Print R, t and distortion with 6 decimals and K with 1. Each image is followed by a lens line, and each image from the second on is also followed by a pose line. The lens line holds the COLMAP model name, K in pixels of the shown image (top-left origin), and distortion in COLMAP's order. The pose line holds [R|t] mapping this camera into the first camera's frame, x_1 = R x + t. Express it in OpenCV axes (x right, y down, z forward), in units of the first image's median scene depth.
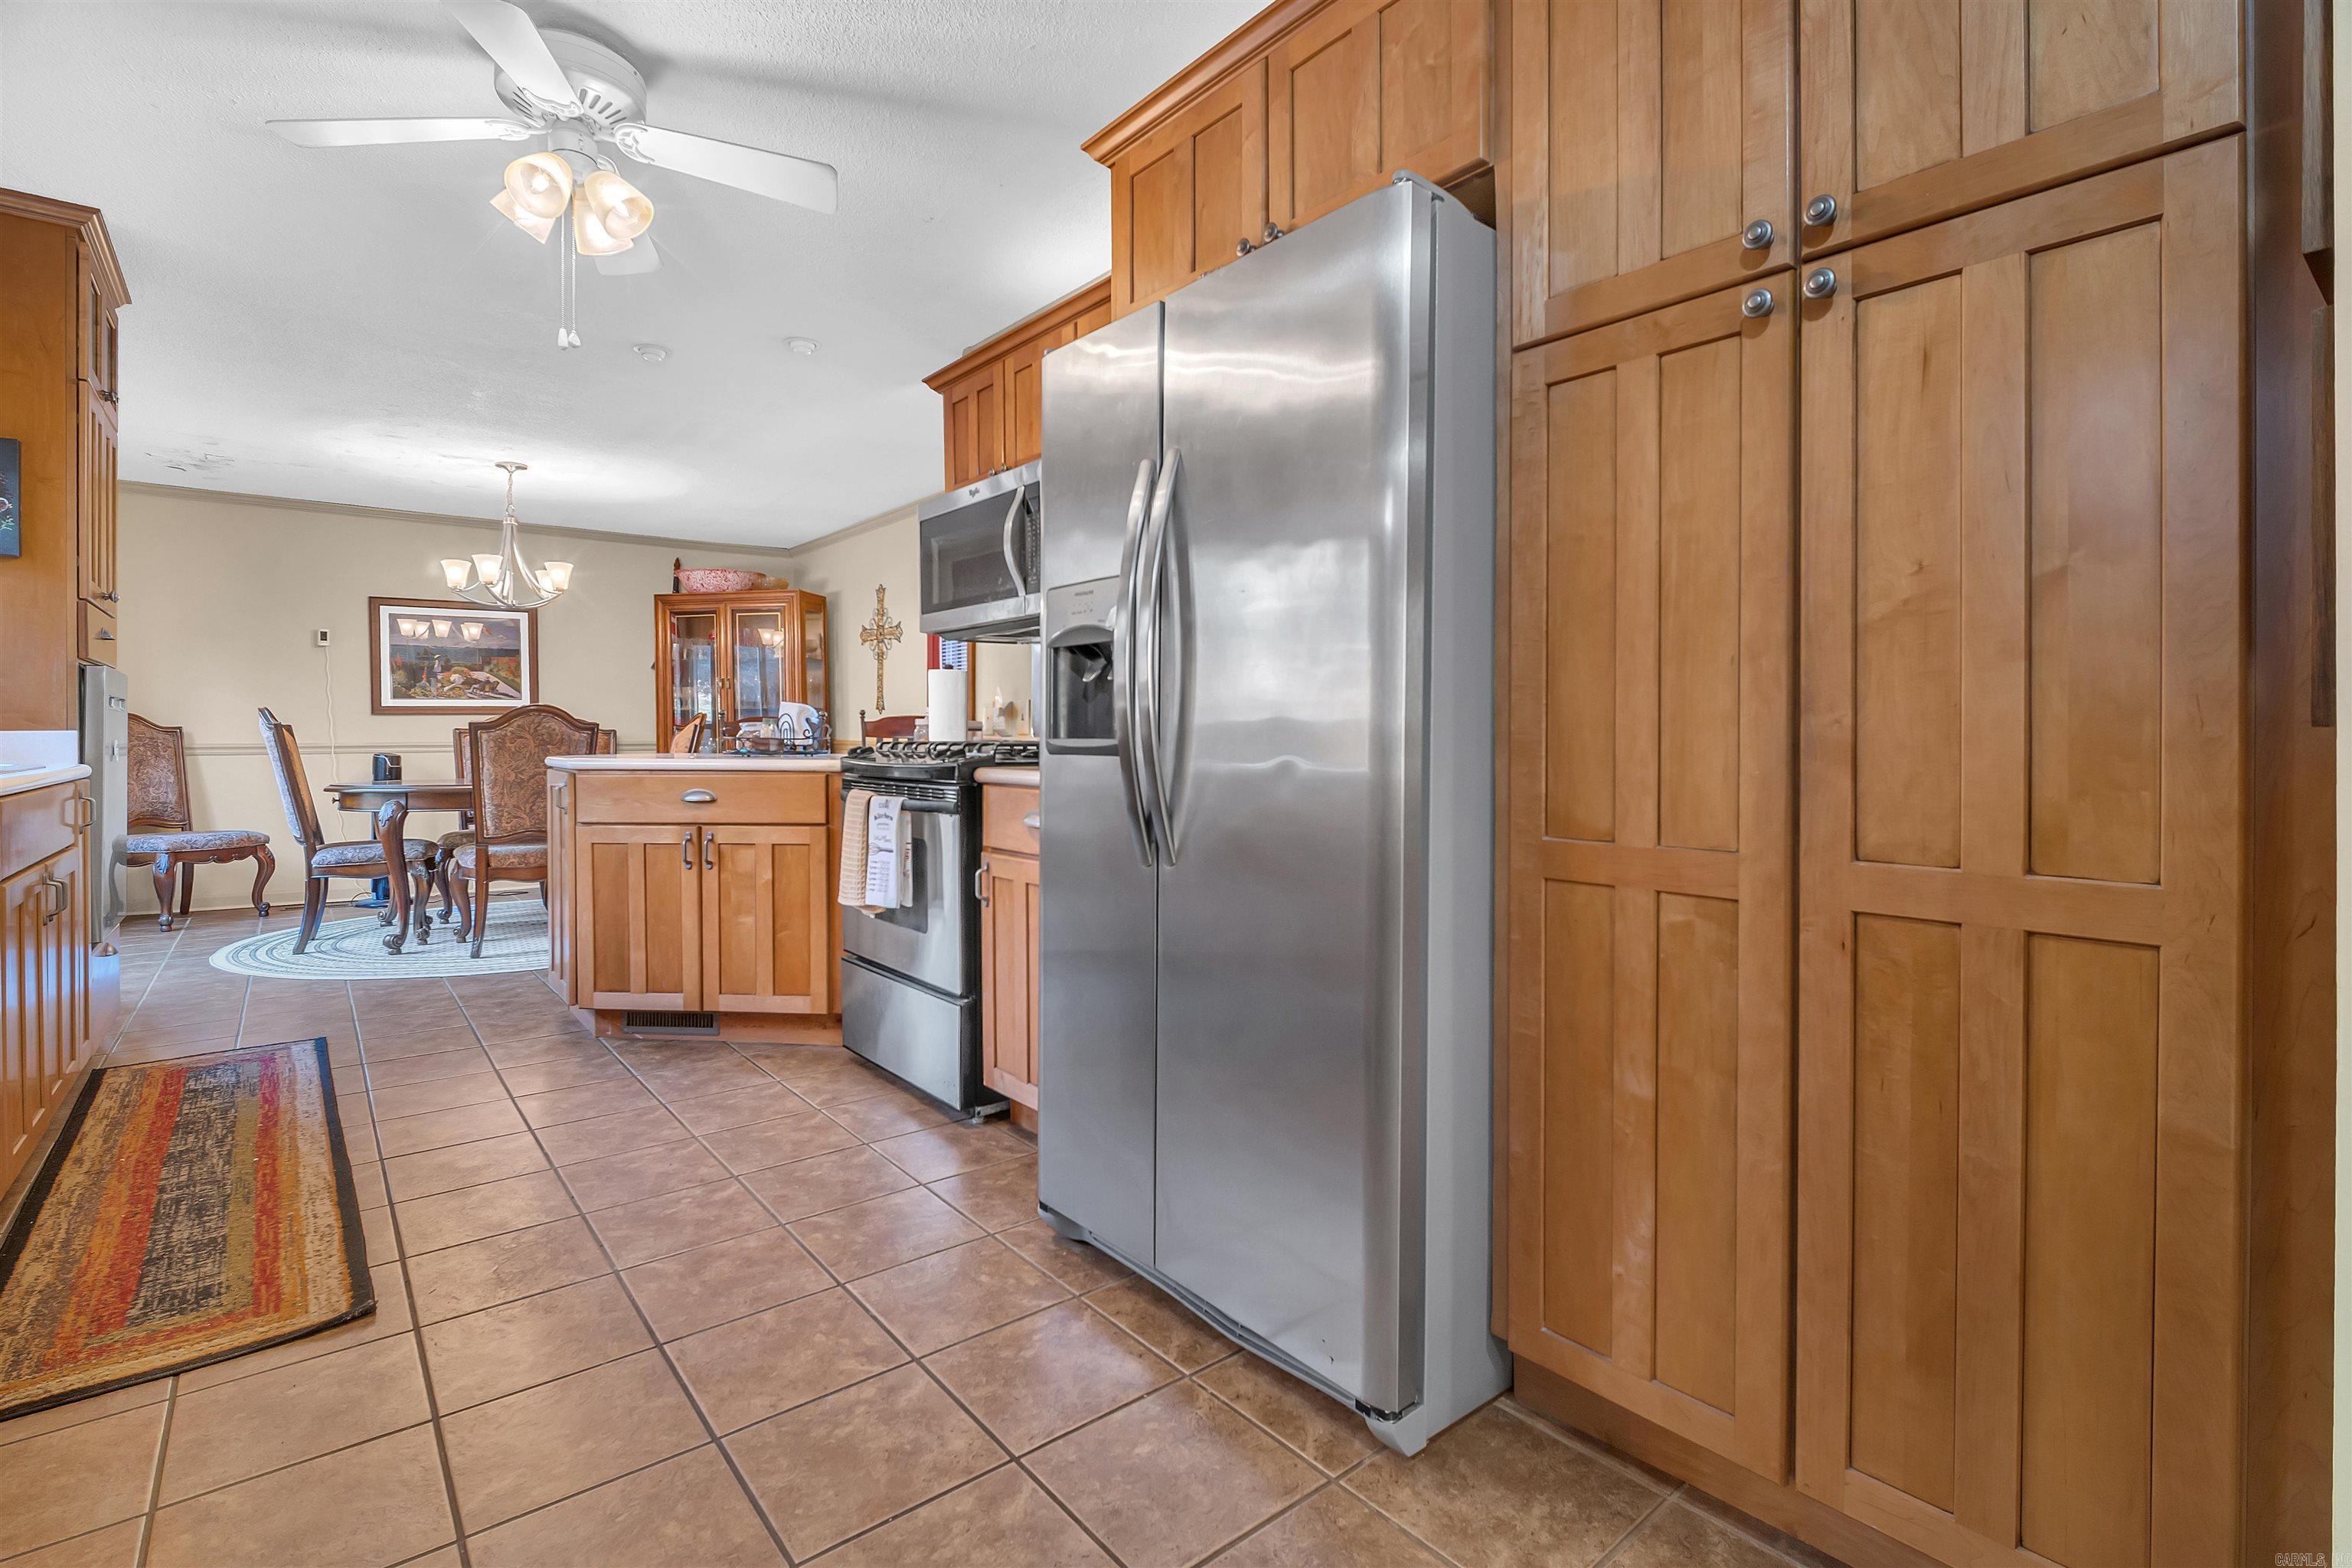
lens RADIAL K [[1073.2, 0, 1188.0], [0, 1073.2, 733.6], [0, 0, 1]] dist [-0.014020, -0.001473]
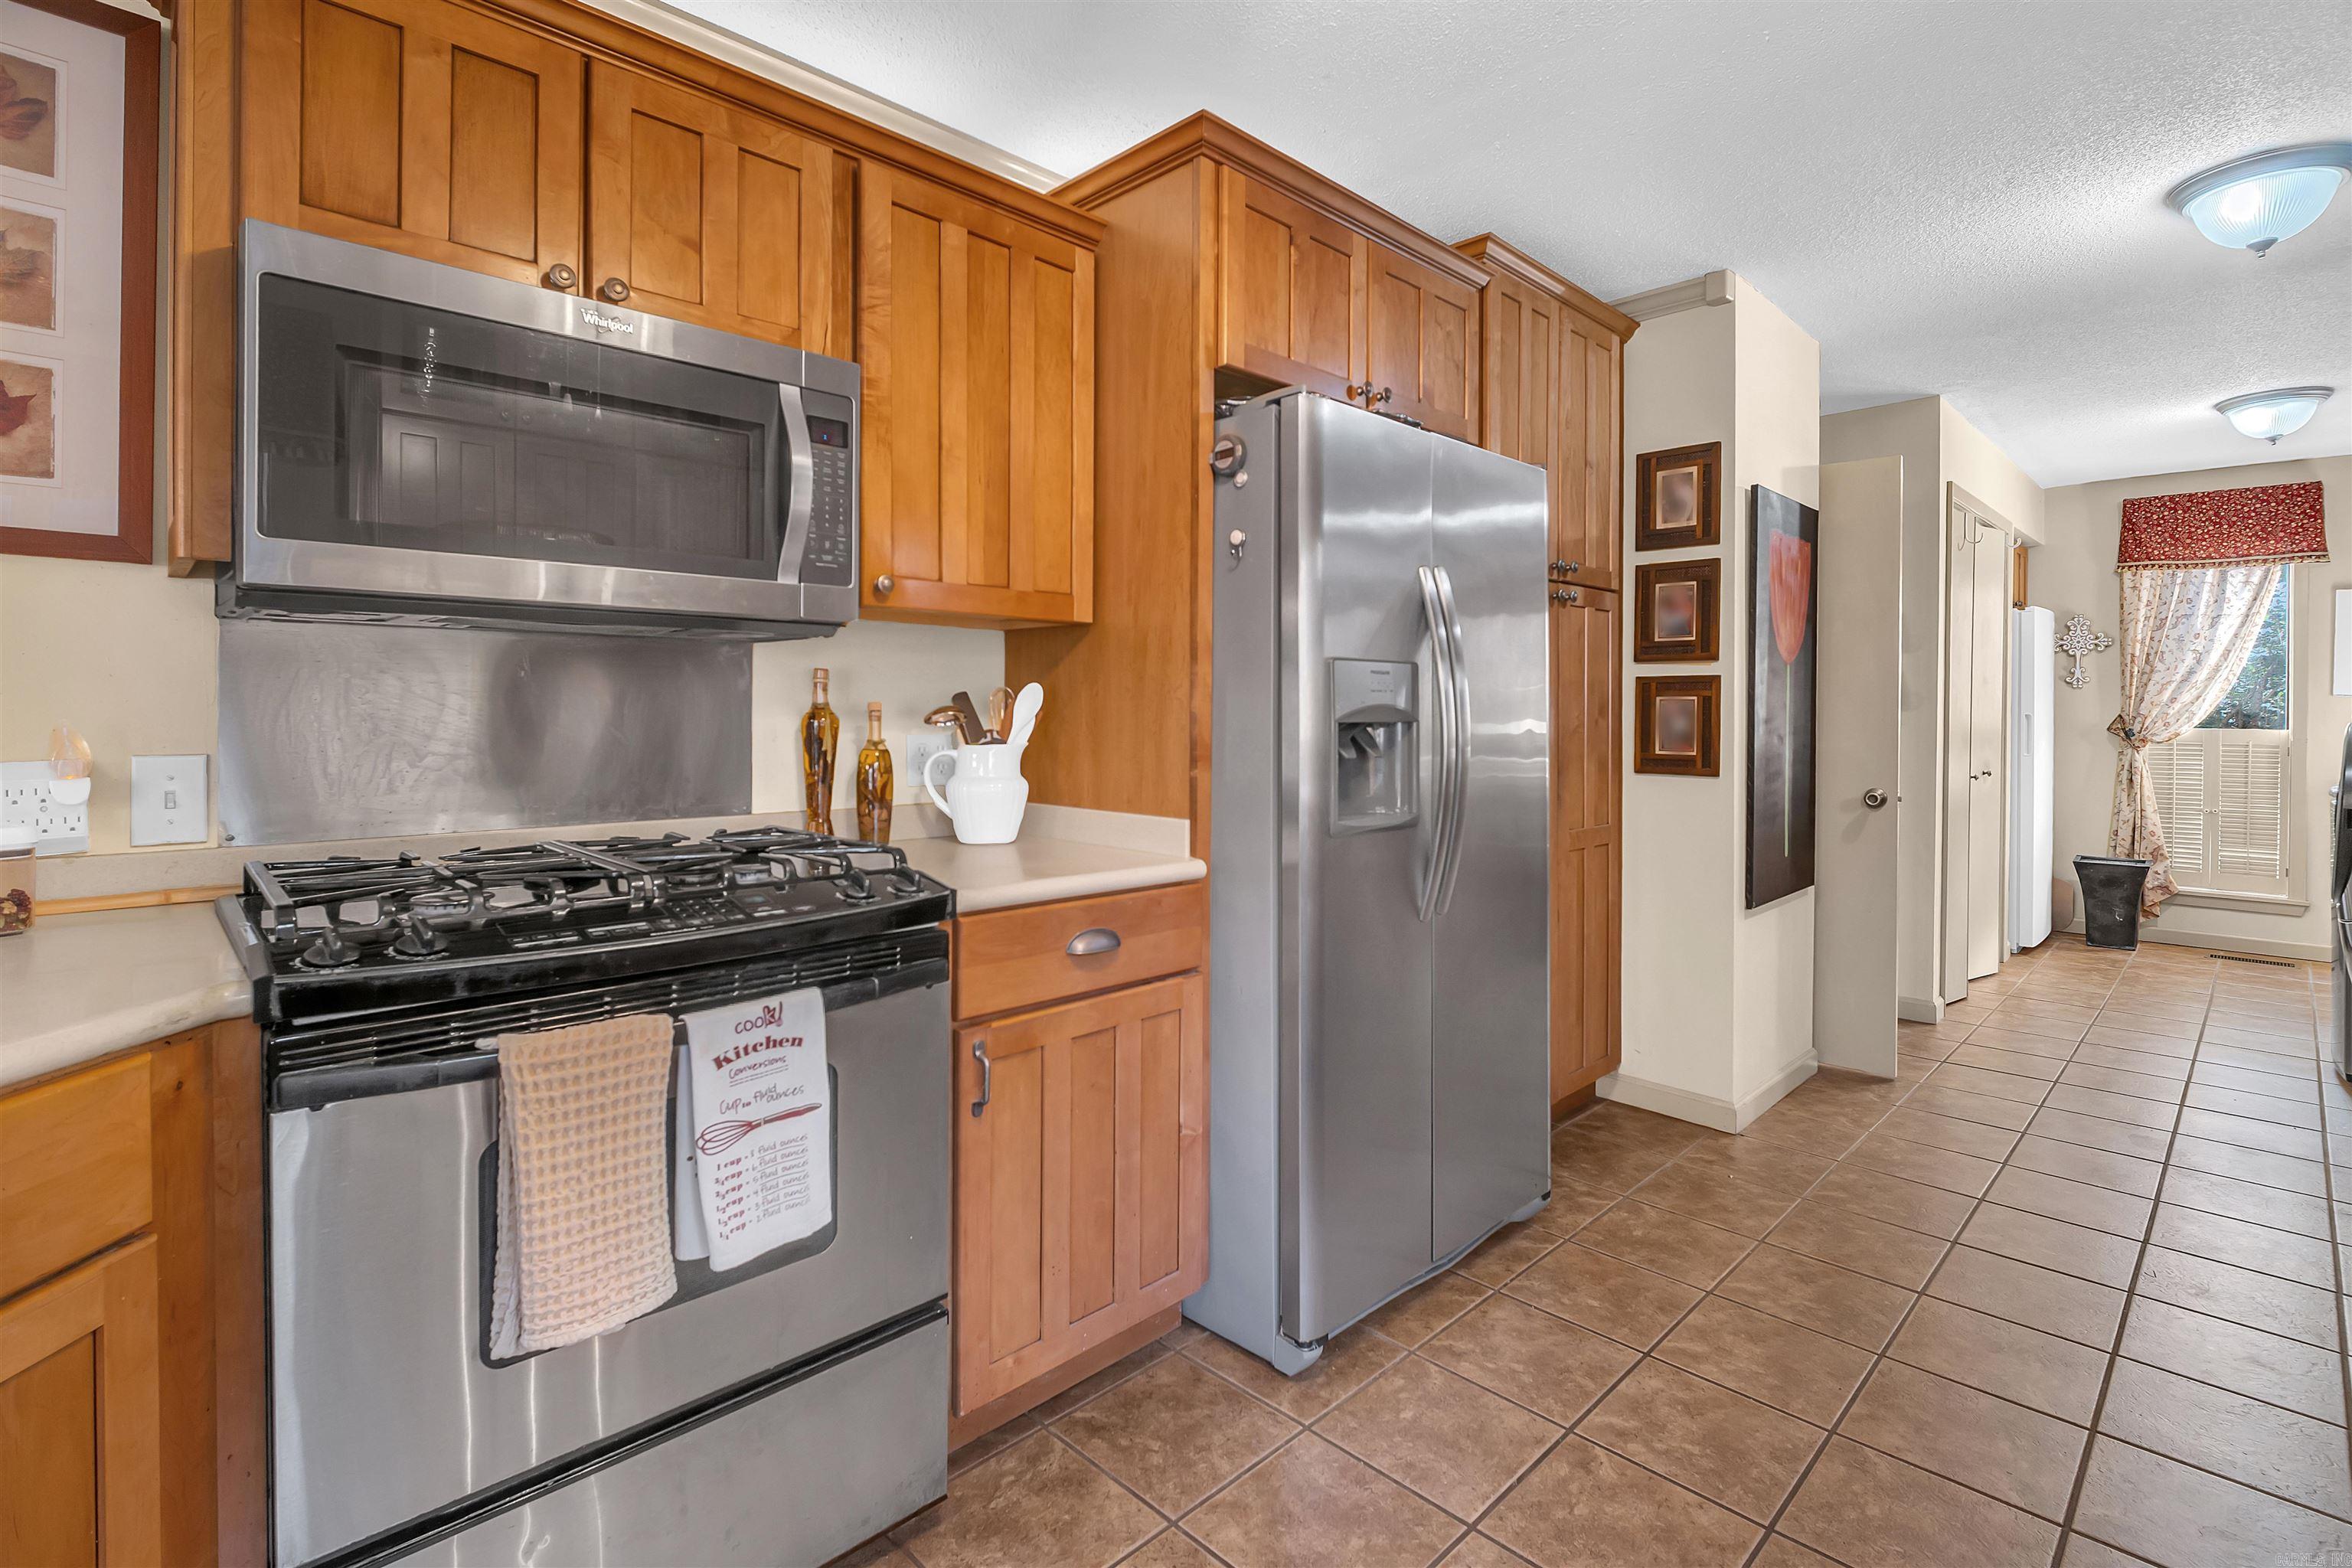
lens RADIAL K [[1071.8, 0, 1202.8], [0, 1071.8, 713.9], [0, 0, 1]] dist [0.000740, -0.005632]
pose [[-0.081518, -0.003259, 0.996667, -0.640641], [-0.004230, 0.999987, 0.002924, -0.054883], [-0.996663, -0.003978, -0.081531, 0.735262]]
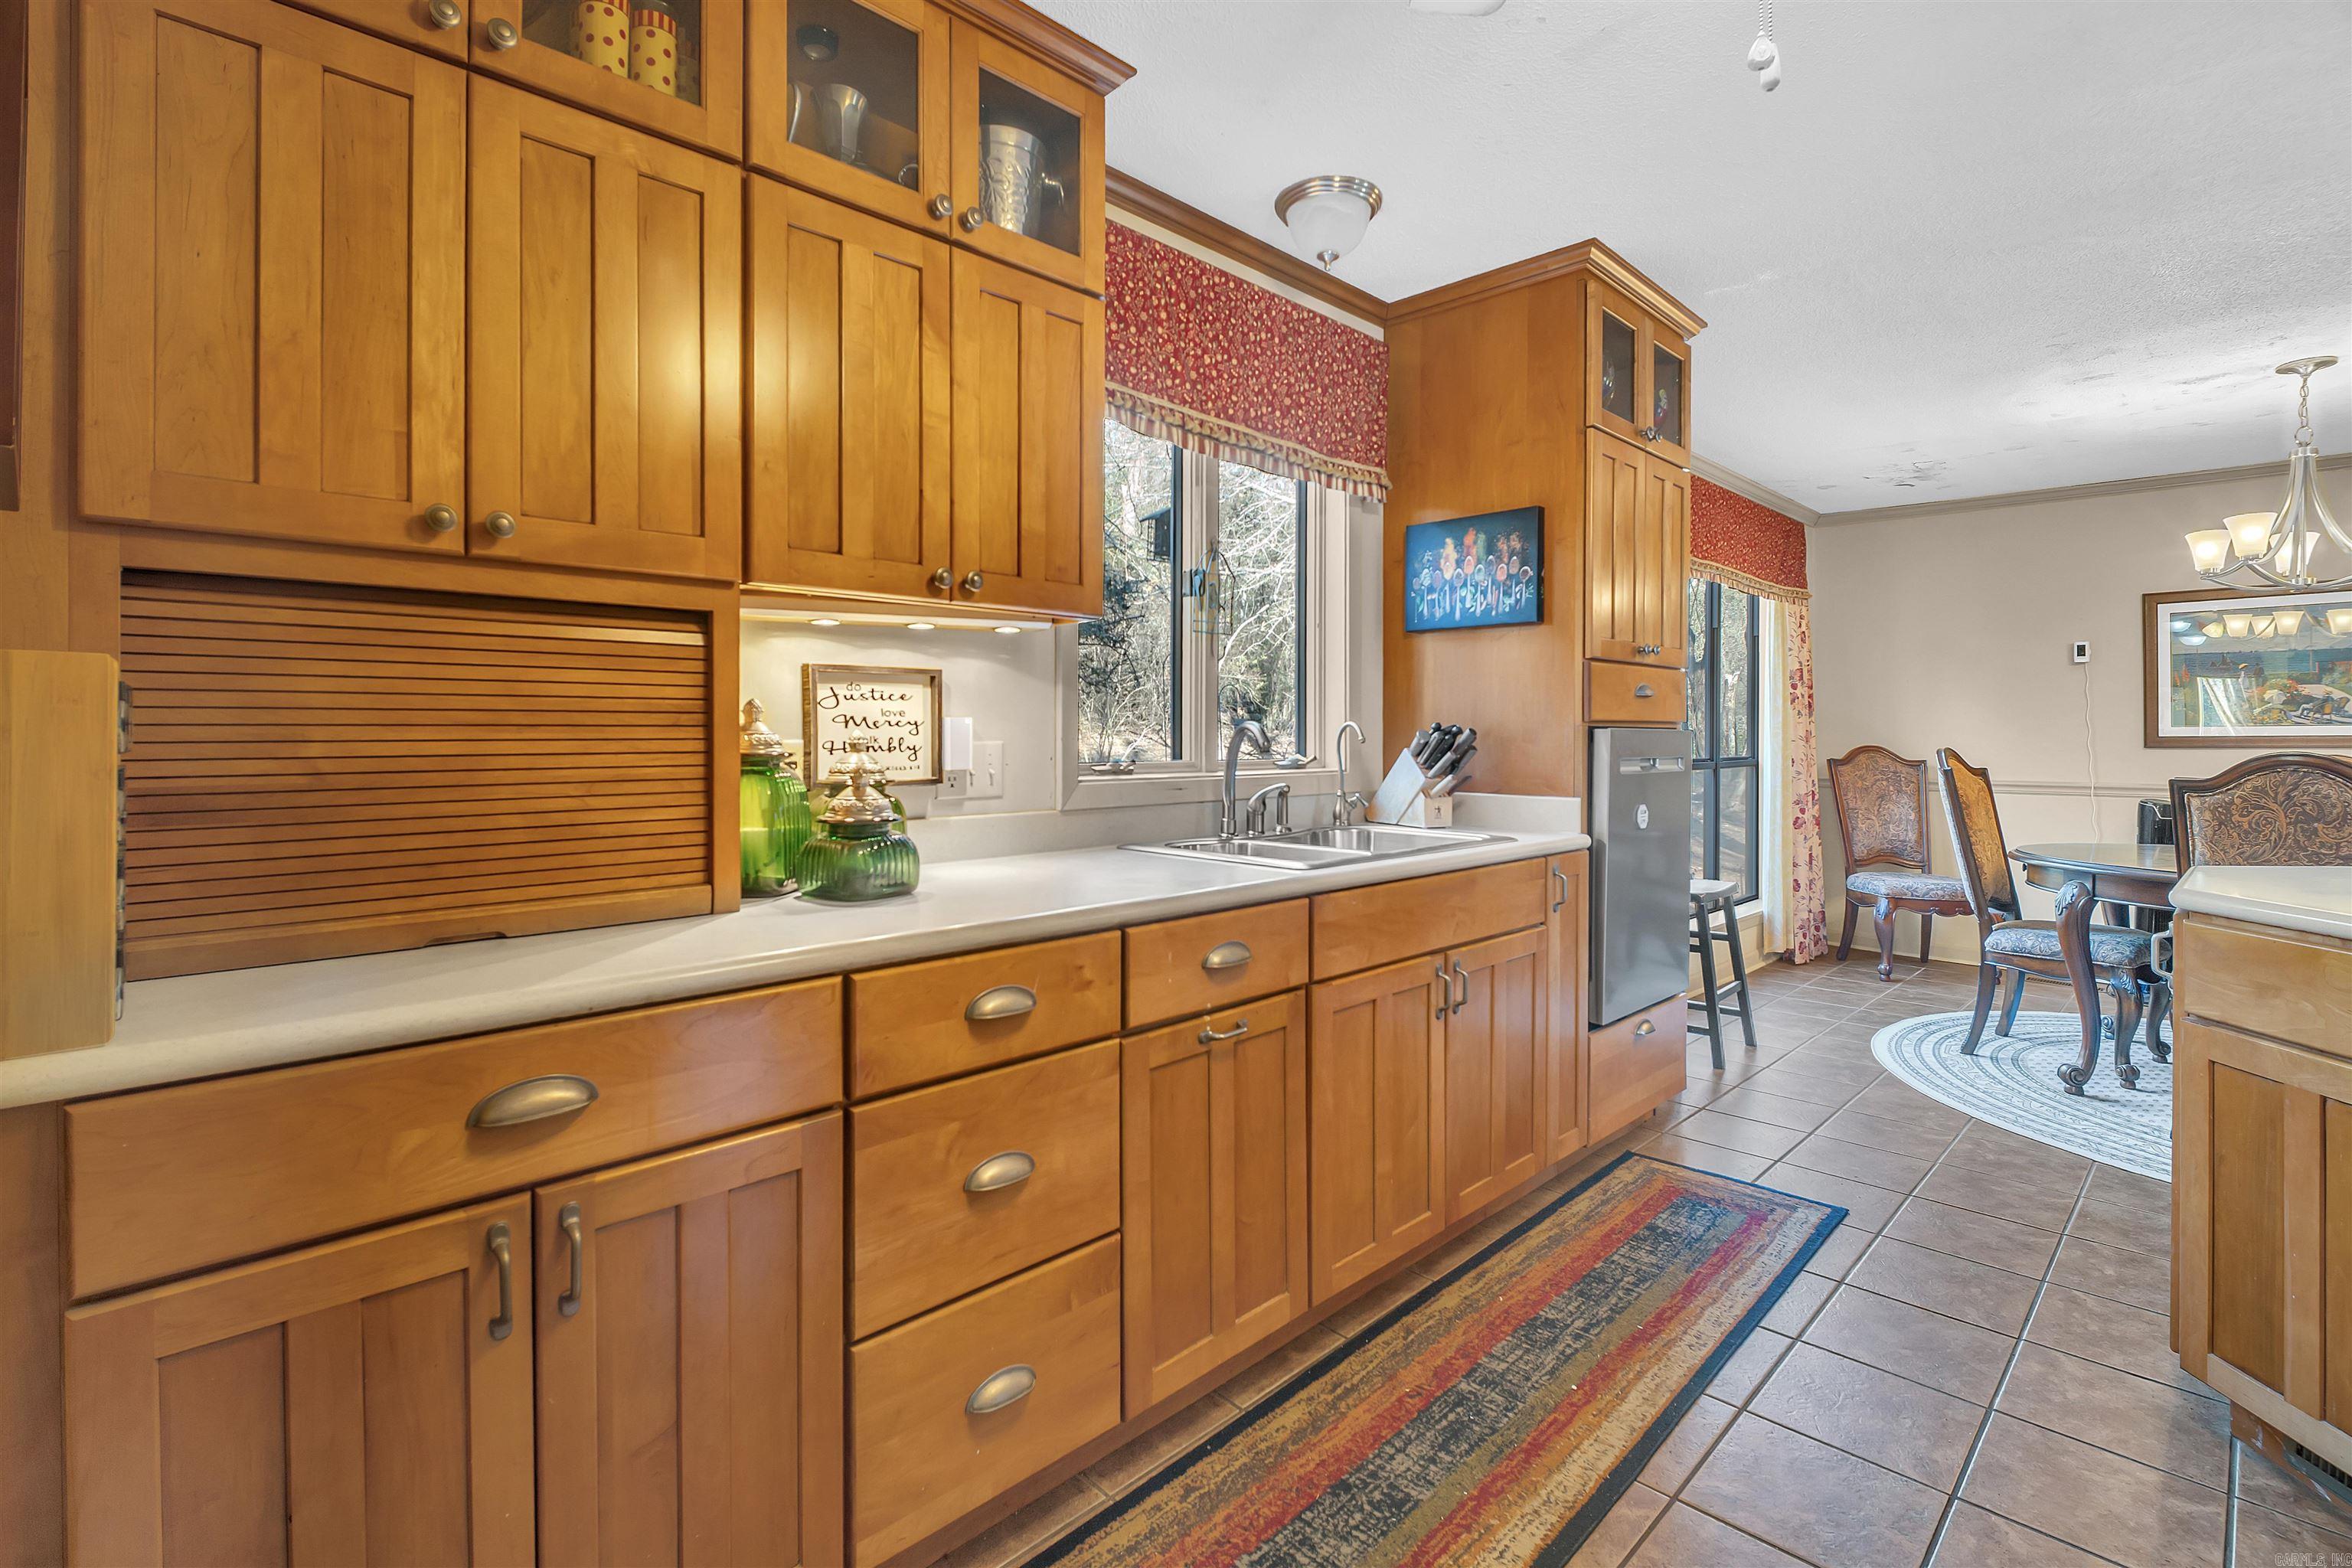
lens RADIAL K [[1094.2, 0, 1192.6], [0, 1094.2, 735.9], [0, 0, 1]] dist [0.001501, -0.005247]
pose [[0.090857, 0.005031, -0.995851, -0.087066], [-0.004251, 0.999980, 0.004664, -0.052697], [0.995855, 0.003810, 0.090877, 0.475266]]
